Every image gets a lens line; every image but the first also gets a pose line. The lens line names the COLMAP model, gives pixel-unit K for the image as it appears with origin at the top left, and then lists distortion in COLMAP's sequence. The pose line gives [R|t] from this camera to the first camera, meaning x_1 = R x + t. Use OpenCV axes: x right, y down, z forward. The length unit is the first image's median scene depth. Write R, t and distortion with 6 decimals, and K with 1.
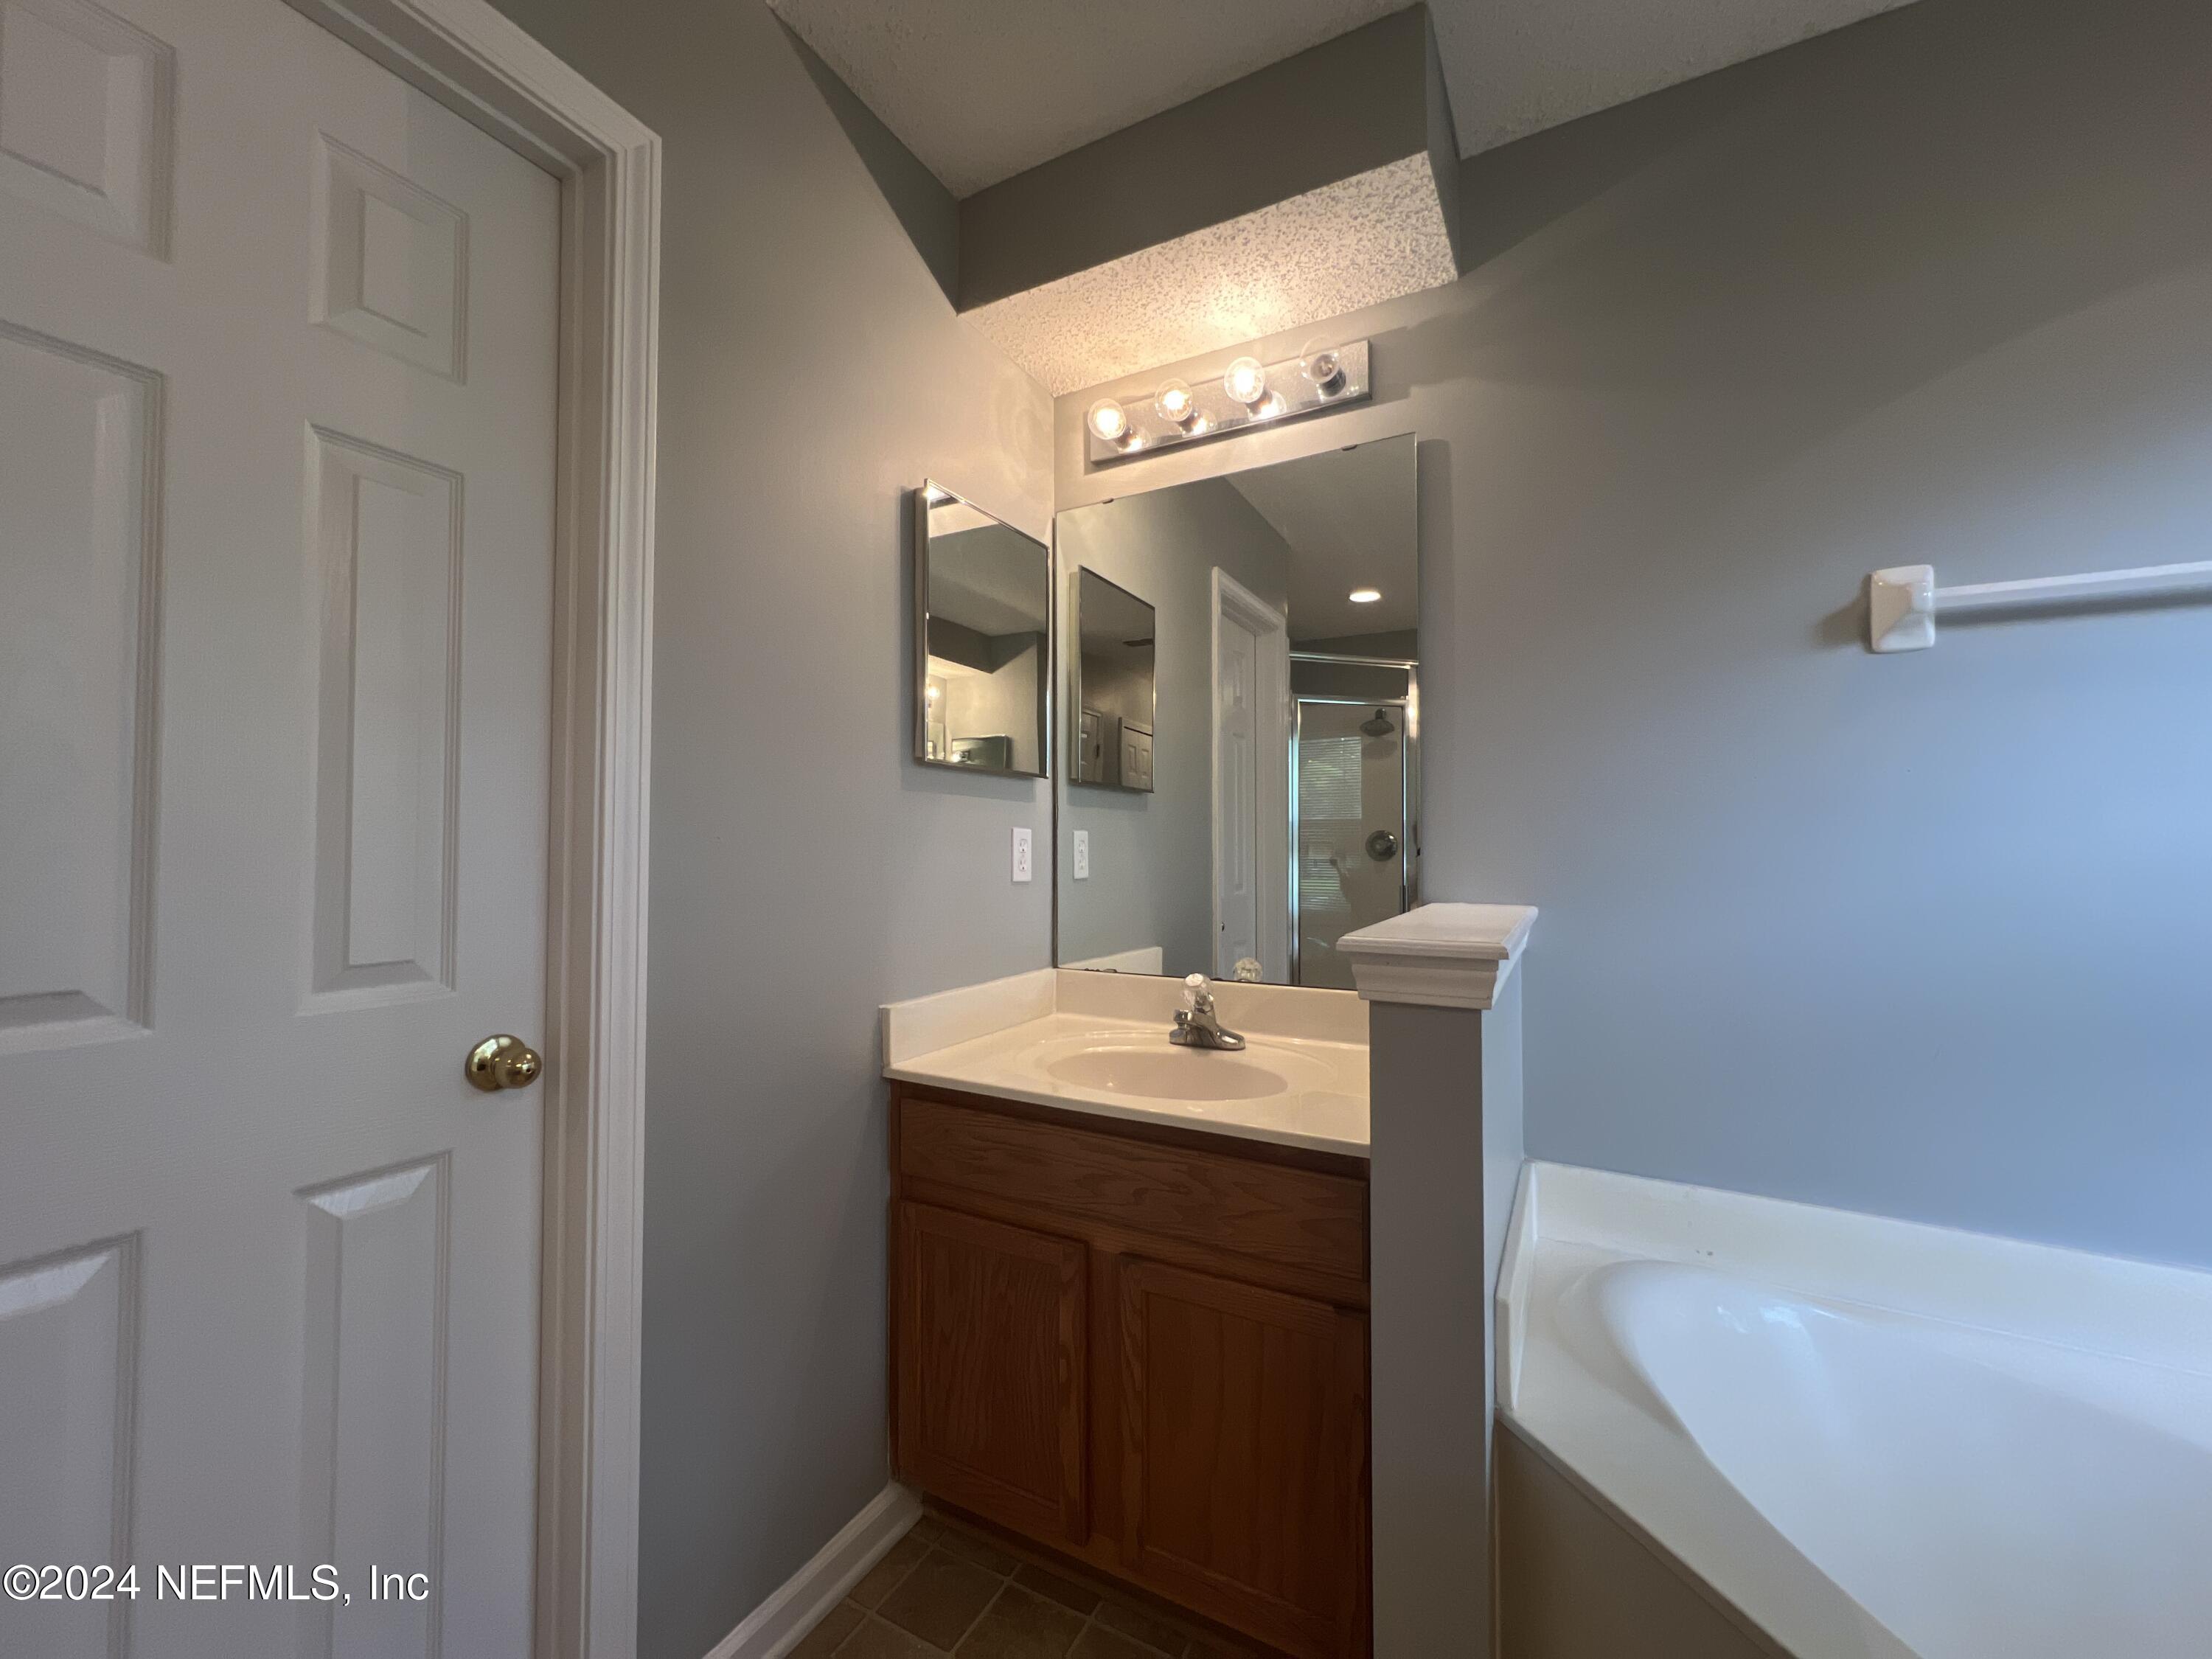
lens RADIAL K [[881.3, 0, 1102.4], [0, 881.3, 827.6], [0, 0, 1]] dist [-0.000545, -0.000201]
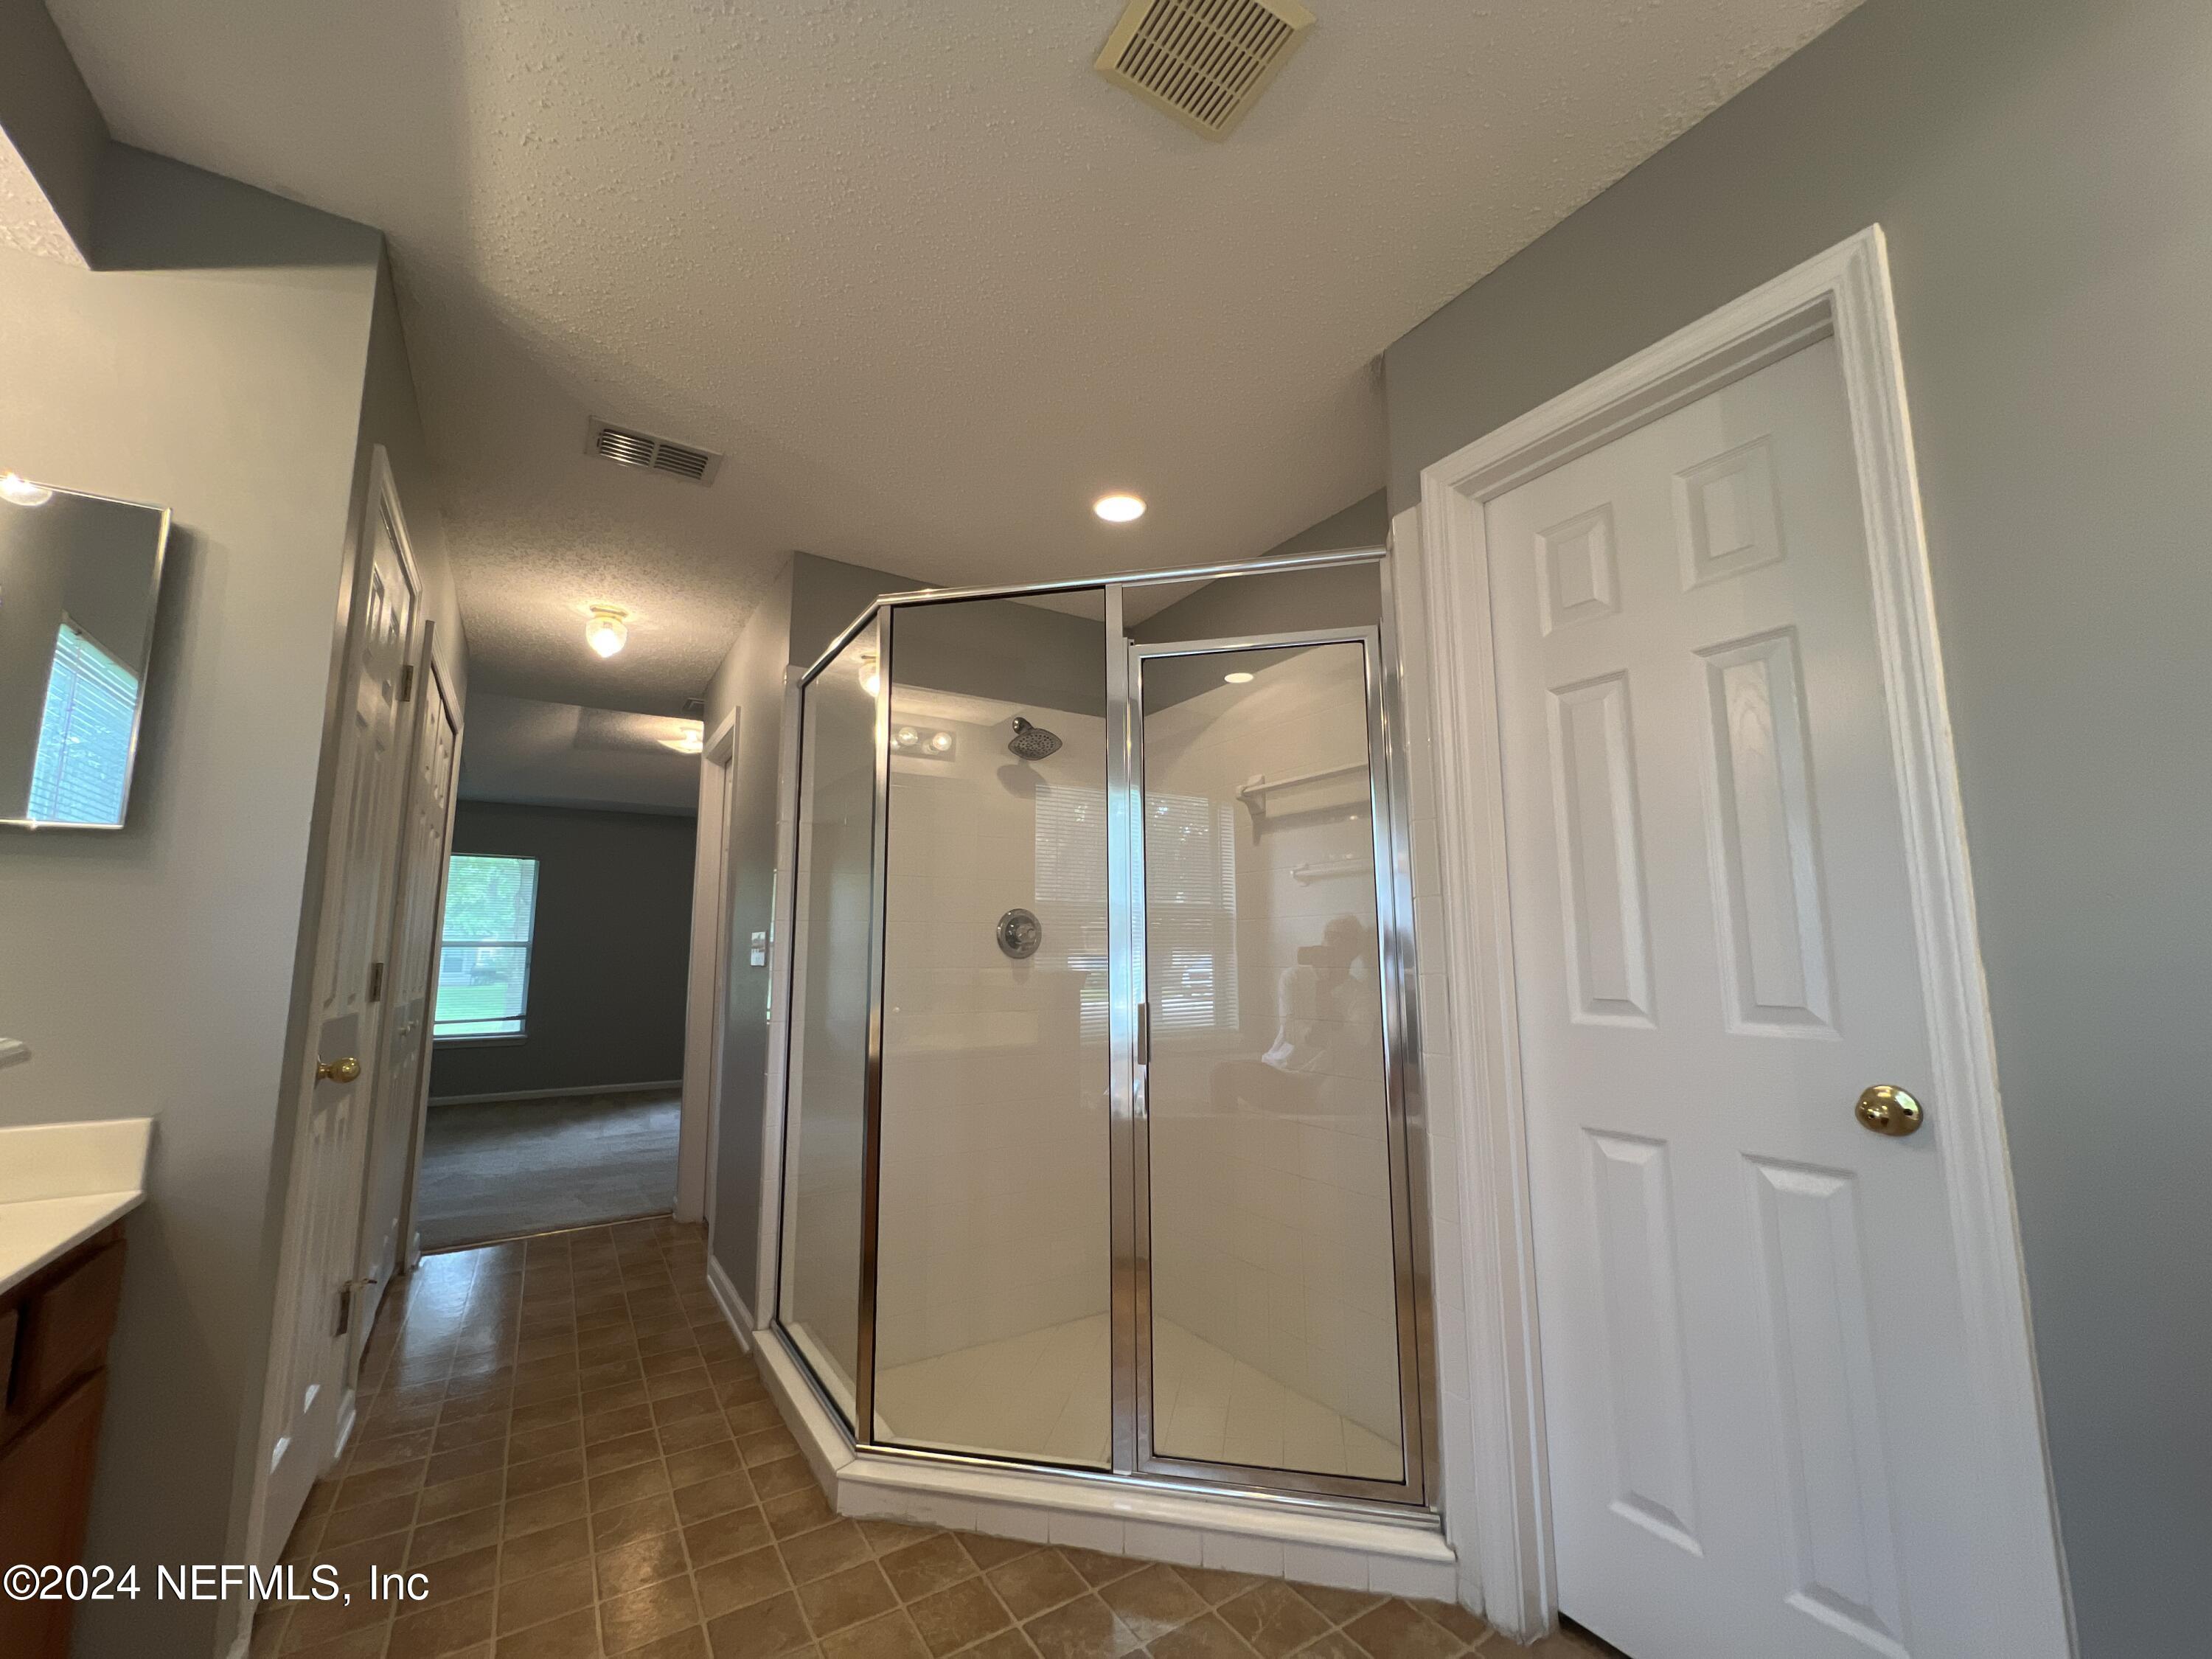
lens RADIAL K [[881.3, 0, 1102.4], [0, 881.3, 827.6], [0, 0, 1]] dist [-0.000545, -0.000201]
pose [[-0.481073, -0.118288, -0.868664, 0.162318], [0.025381, 0.988561, -0.148671, 0.010282], [0.876313, -0.093569, -0.472568, 0.135589]]
